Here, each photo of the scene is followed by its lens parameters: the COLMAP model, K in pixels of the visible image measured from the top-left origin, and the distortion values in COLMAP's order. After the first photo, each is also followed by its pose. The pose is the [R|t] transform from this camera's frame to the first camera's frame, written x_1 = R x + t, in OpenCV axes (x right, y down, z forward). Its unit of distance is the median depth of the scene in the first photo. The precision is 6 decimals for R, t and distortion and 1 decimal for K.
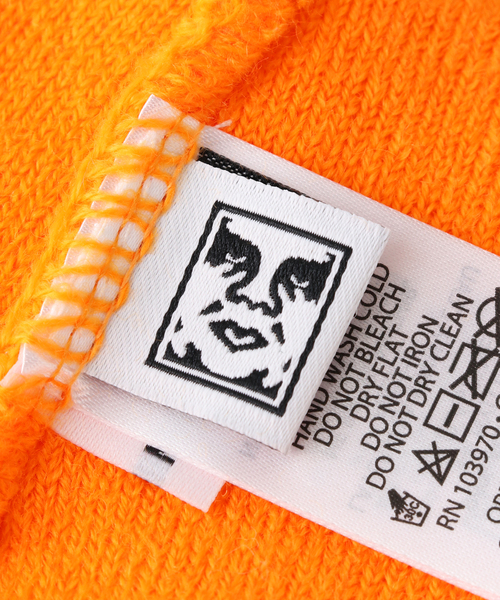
lens RADIAL K [[1578.1, 0, 249.9], [0, 1578.1, 300.3], [0, 0, 1]] dist [0.060153, 0.000000]
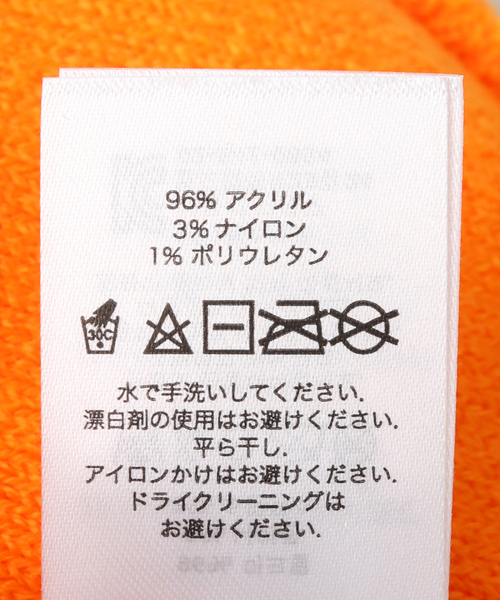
lens RADIAL K [[1578.1, 0, 250.2], [0, 1578.1, 299.9], [0, 0, 1]] dist [0.060153, 0.000000]
pose [[0.419146, 0.900355, 0.116951, 0.022018], [-0.907589, 0.418977, 0.027231, 0.032382], [-0.024482, -0.117557, 0.992764, 0.174557]]
